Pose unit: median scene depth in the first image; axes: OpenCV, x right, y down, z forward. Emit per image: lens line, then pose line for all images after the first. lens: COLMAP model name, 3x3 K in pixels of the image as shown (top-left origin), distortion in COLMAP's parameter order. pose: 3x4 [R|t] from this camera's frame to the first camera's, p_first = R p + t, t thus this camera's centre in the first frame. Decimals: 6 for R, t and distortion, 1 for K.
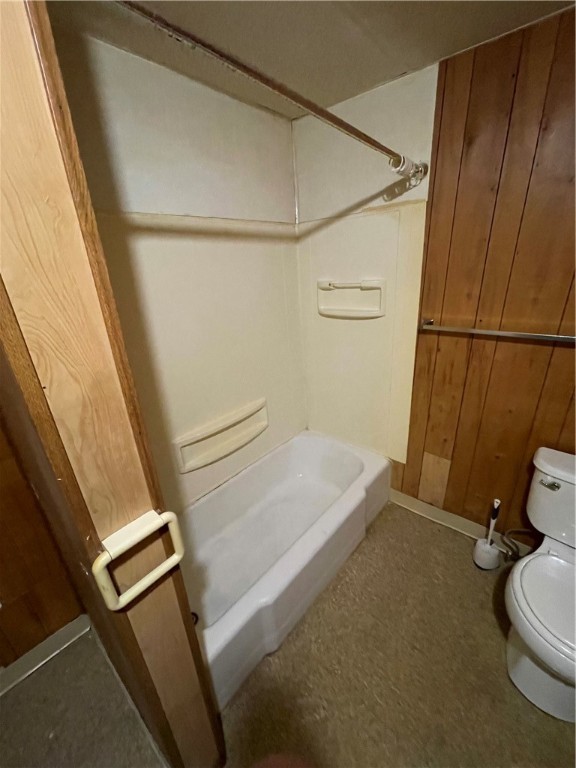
lens RADIAL K [[307.6, 0, 289.6], [0, 307.6, 383.5], [0, 0, 1]] dist [-0.010752, 0.000462]
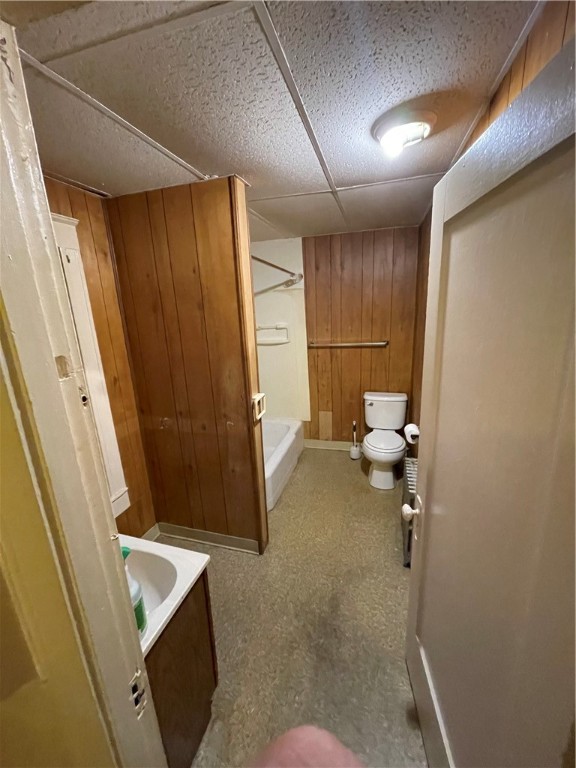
lens RADIAL K [[307.6, 0, 287.8], [0, 307.6, 384.2], [0, 0, 1]] dist [-0.010752, 0.000462]
pose [[0.910332, -0.097025, 0.402346, -0.555301], [0.153564, 0.981923, -0.110657, 0.277028], [-0.384337, 0.162520, 0.908775, -0.778846]]
